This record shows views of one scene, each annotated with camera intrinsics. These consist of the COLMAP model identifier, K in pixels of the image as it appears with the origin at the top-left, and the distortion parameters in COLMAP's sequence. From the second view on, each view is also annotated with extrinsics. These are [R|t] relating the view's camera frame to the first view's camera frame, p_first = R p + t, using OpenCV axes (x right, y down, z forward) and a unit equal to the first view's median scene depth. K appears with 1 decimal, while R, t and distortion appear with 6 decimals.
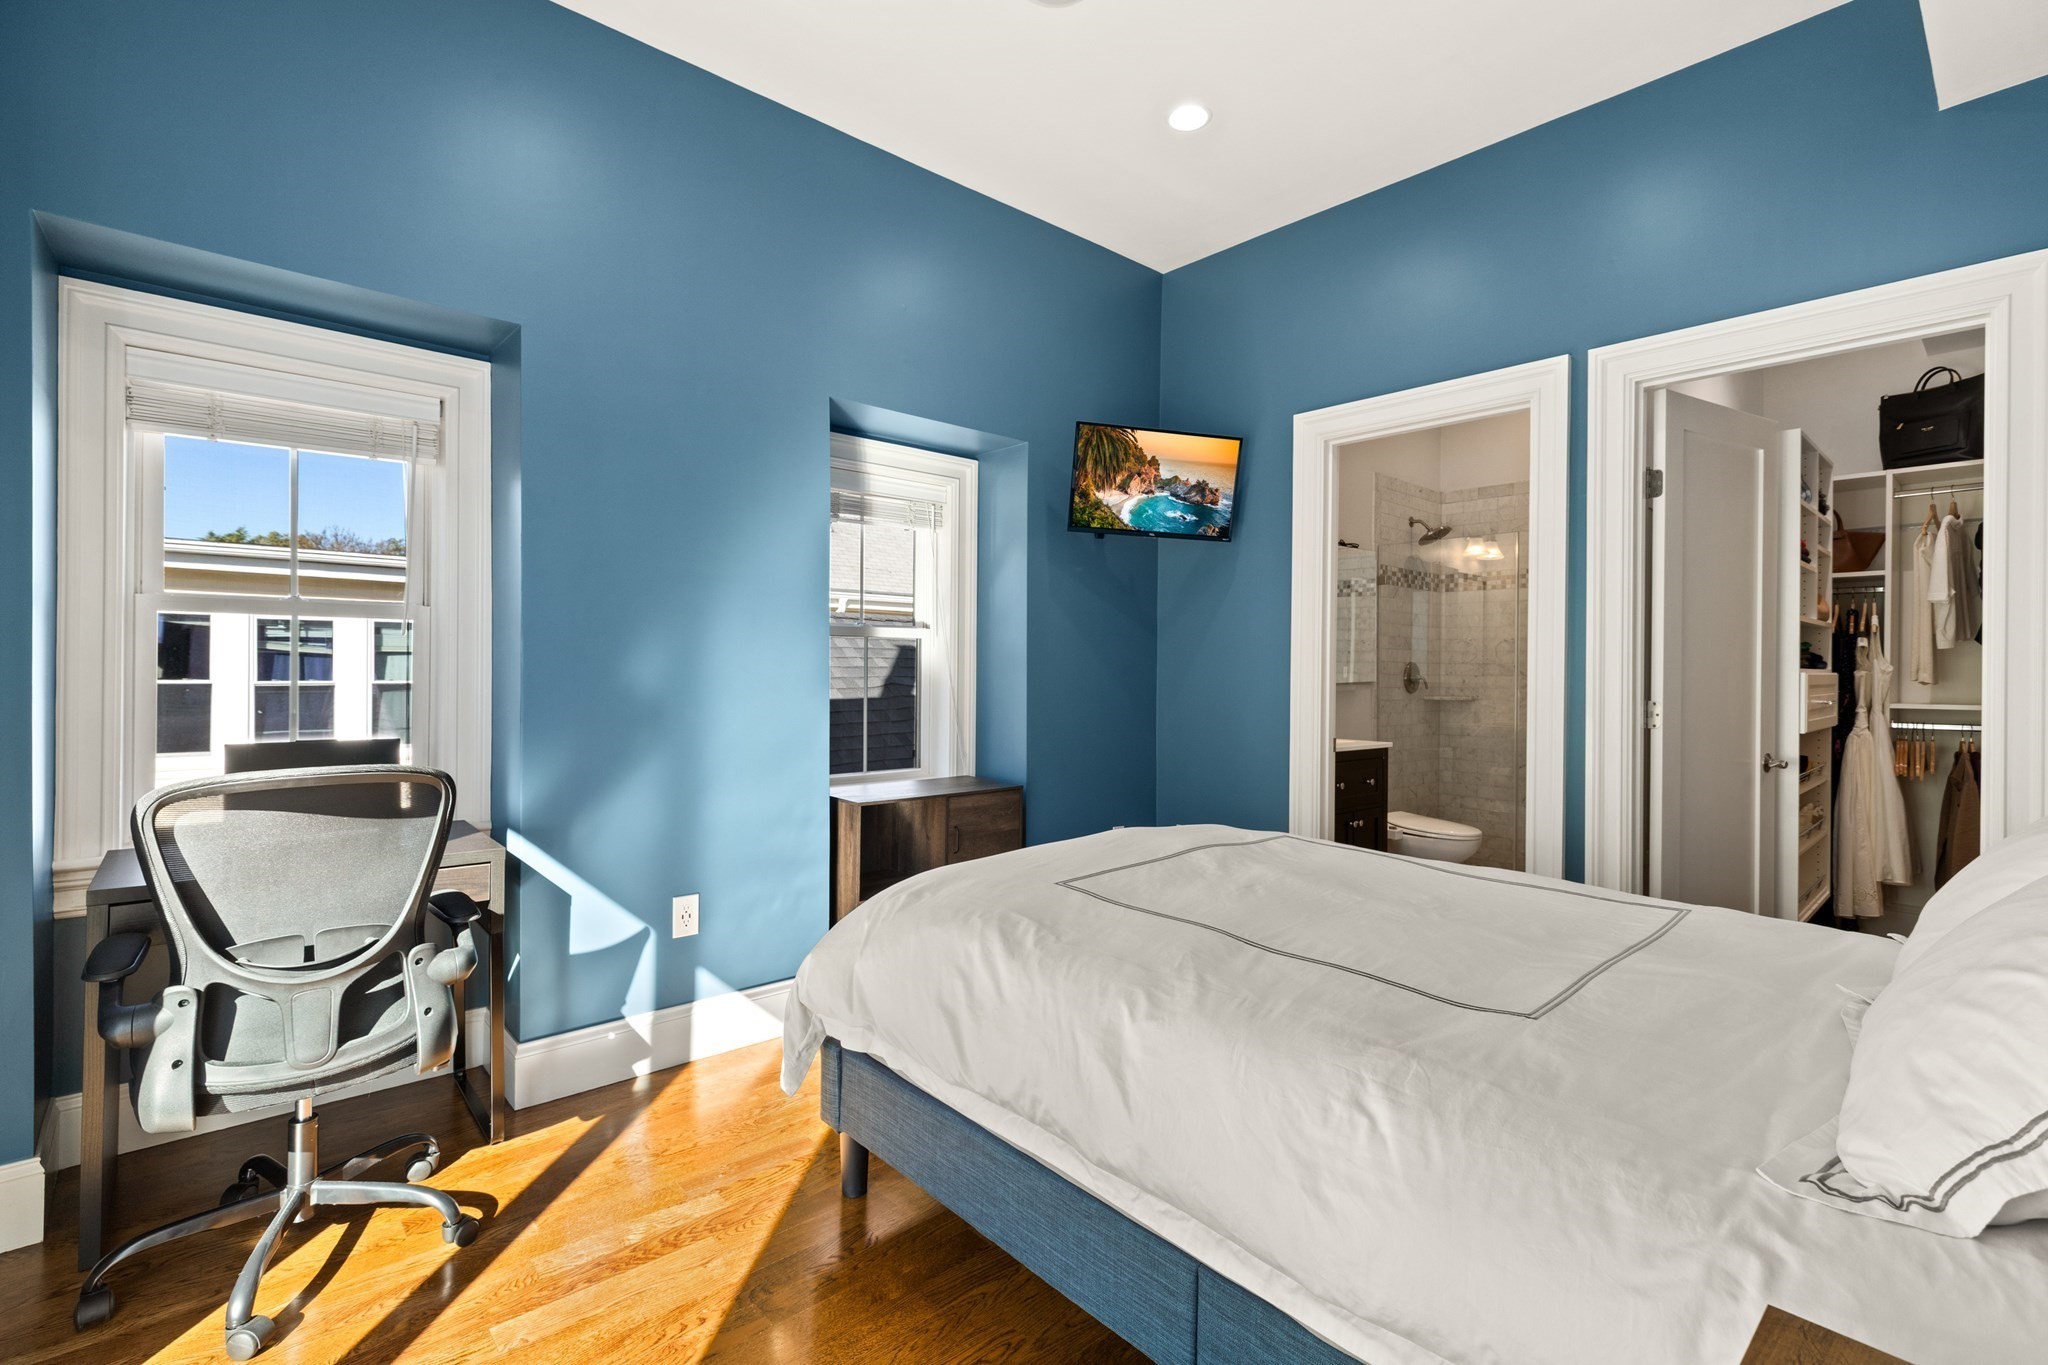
lens RADIAL K [[914.7, 0, 1030.9], [0, 914.7, 668.4], [0, 0, 1]] dist [0.003875, 0.000236]
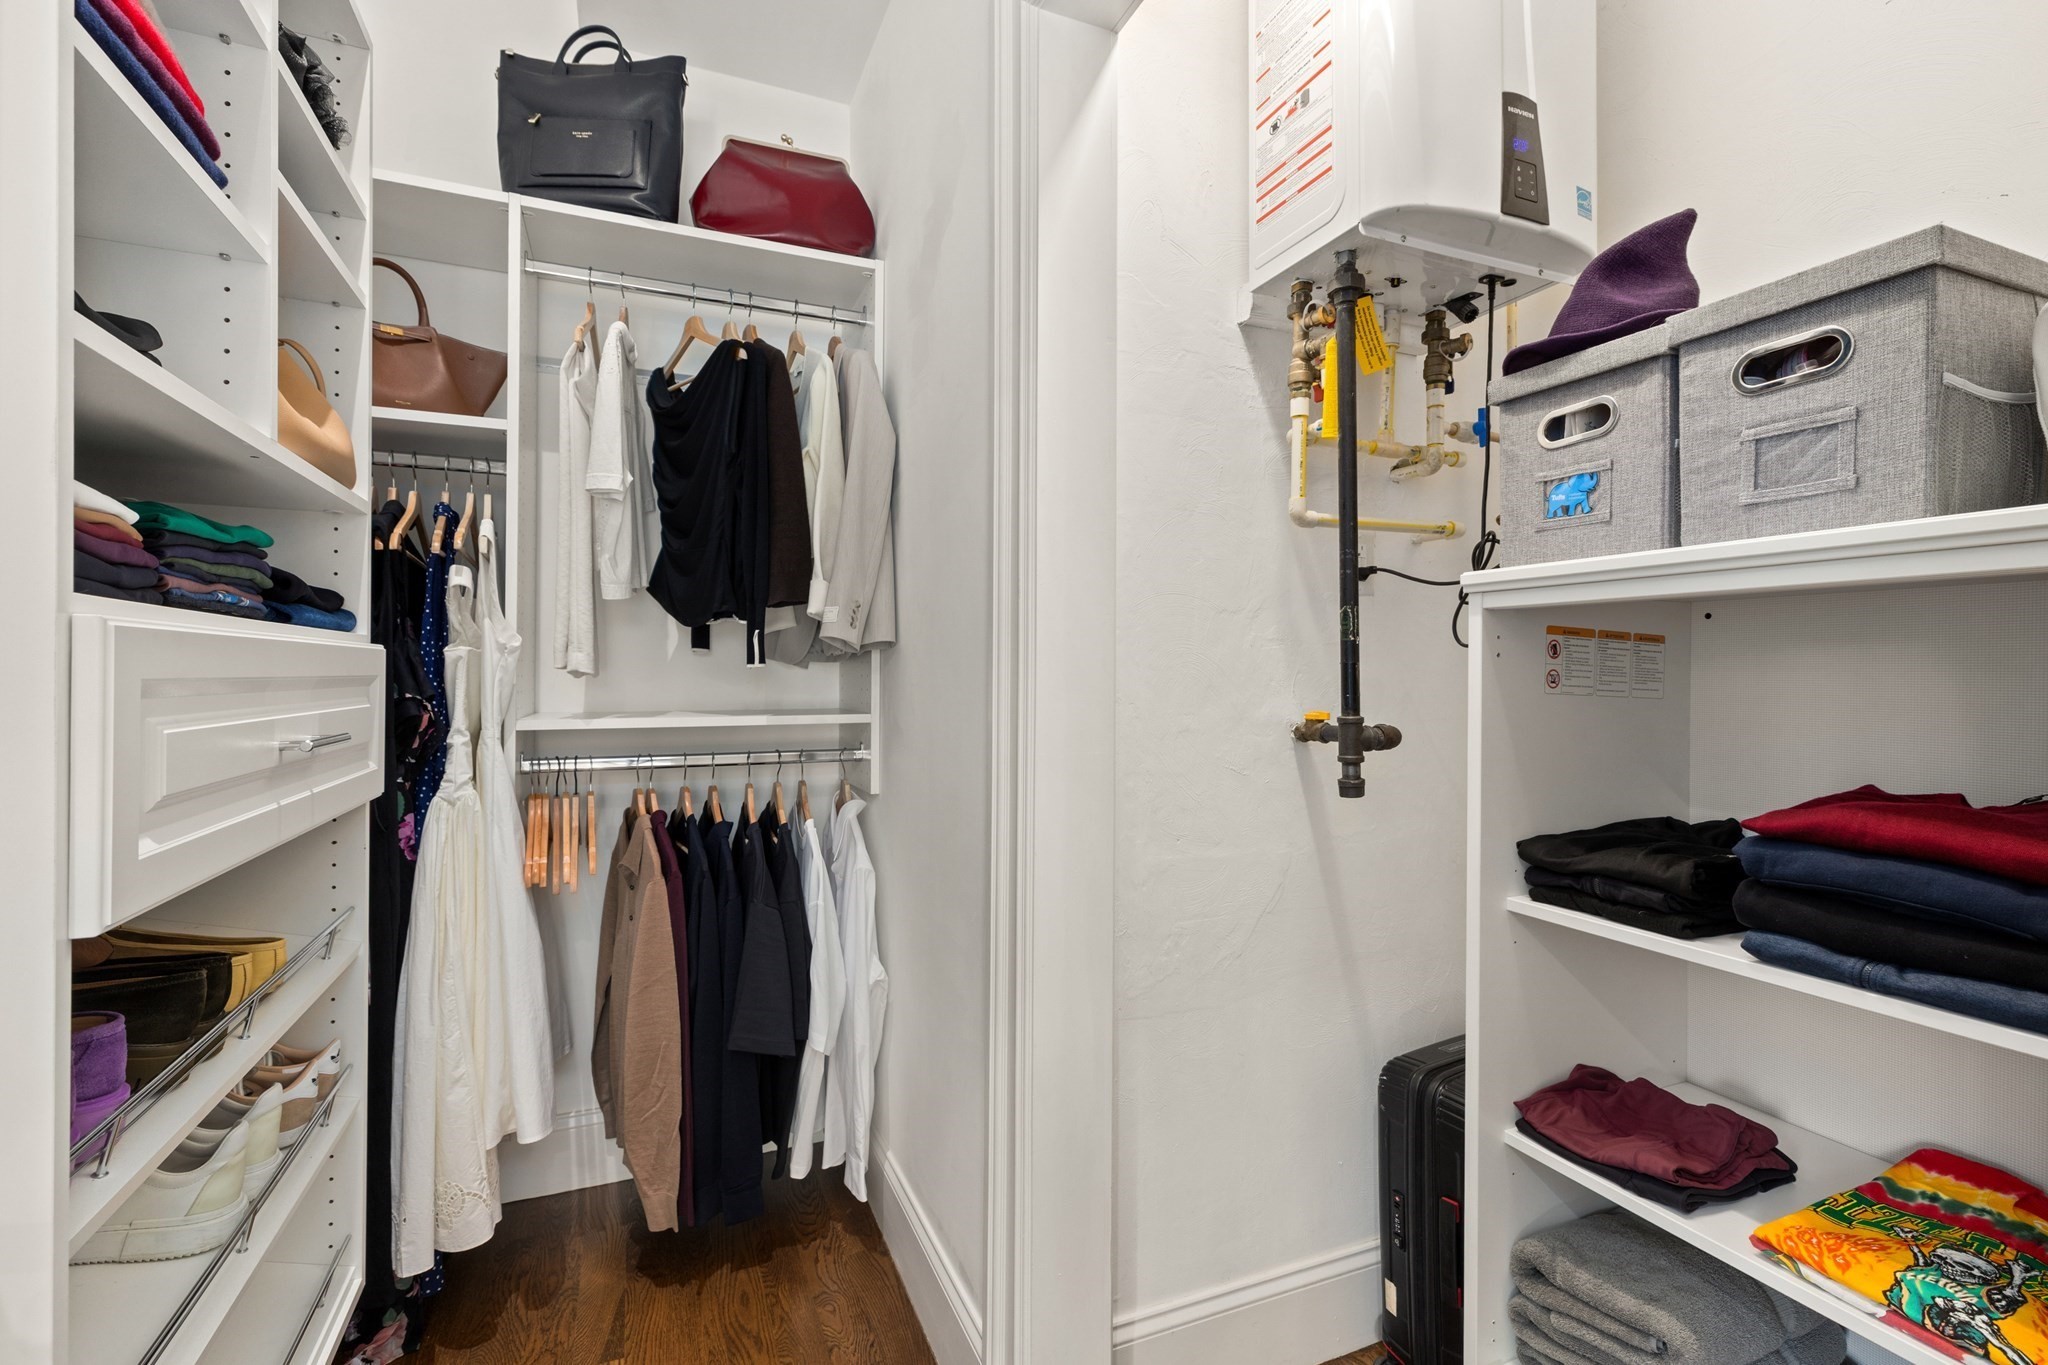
lens RADIAL K [[914.7, 0, 1030.4], [0, 914.7, 673.7], [0, 0, 1]] dist [0.003875, 0.000236]
pose [[0.318131, -0.003653, 0.948040, 0.593778], [-0.004123, 0.999978, 0.005236, 0.012296], [-0.948038, -0.005575, 0.318109, 0.621880]]
